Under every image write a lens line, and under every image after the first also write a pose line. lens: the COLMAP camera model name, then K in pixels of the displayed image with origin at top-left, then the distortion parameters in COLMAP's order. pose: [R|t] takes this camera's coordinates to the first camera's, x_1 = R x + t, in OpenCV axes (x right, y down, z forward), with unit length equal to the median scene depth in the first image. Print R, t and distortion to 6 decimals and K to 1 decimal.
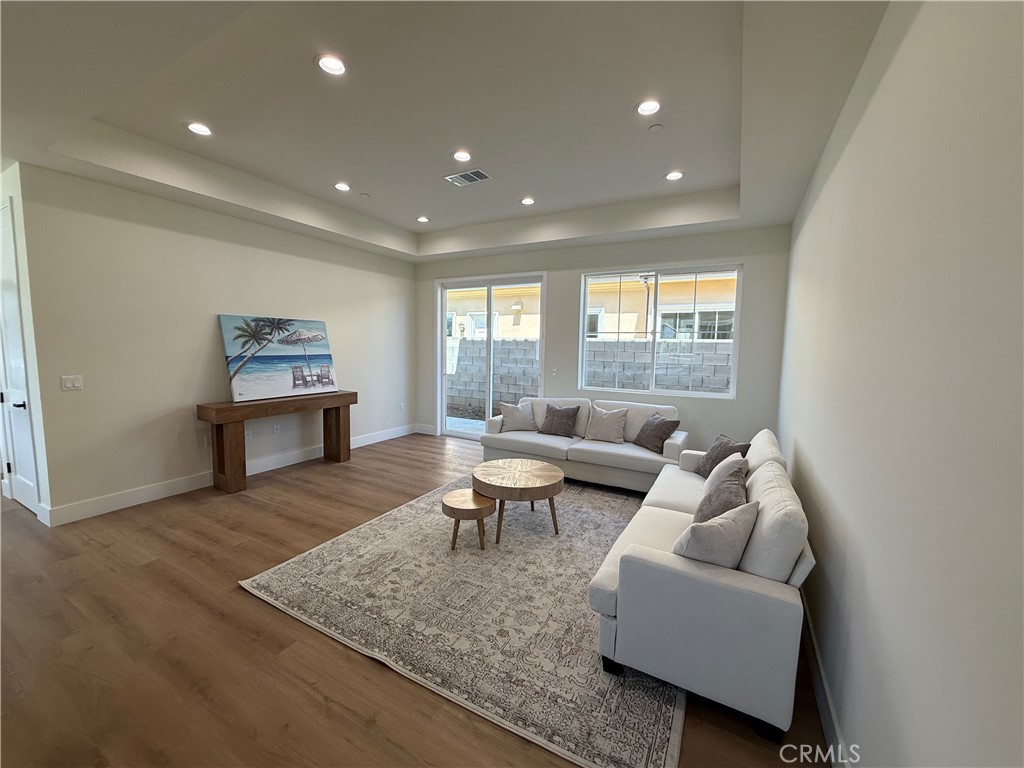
lens RADIAL K [[406.5, 0, 509.4], [0, 406.5, 379.0], [0, 0, 1]] dist [-0.001015, 0.001225]
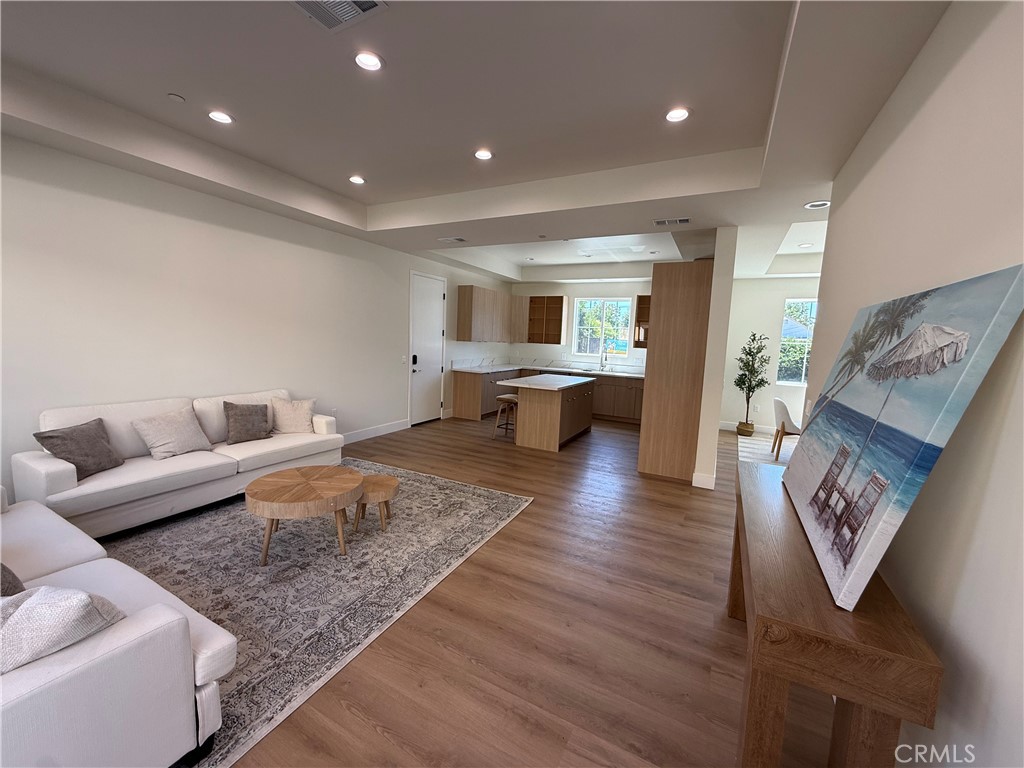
lens RADIAL K [[406.5, 0, 509.4], [0, 406.5, 375.6], [0, 0, 1]] dist [-0.001015, 0.001225]
pose [[-0.997819, -0.056335, -0.034408, -0.311587], [-0.061545, 0.982403, 0.176341, -0.149516], [0.023869, 0.178074, -0.983727, 1.553169]]
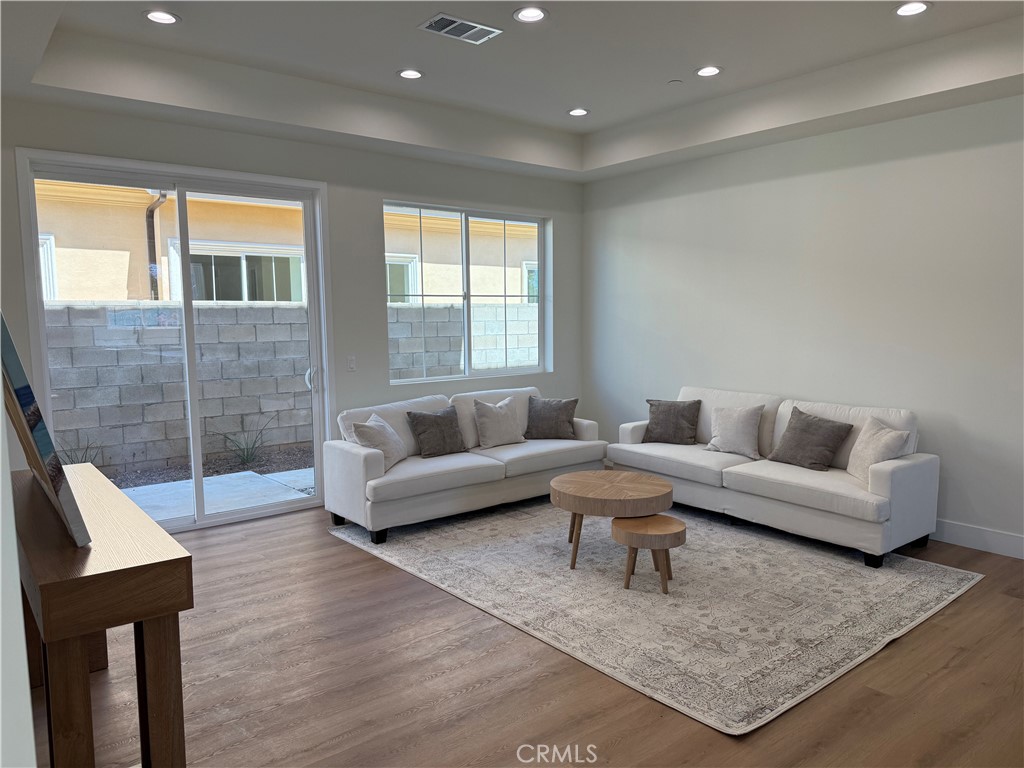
lens RADIAL K [[716.6, 0, 517.8], [0, 716.6, 380.9], [0, 0, 1]] dist [0.066073, -0.072131]
pose [[0.370448, -0.108692, 0.922472, -1.067139], [0.089023, 0.992713, 0.081218, -0.074134], [-0.924577, 0.052034, 0.377424, 0.550940]]
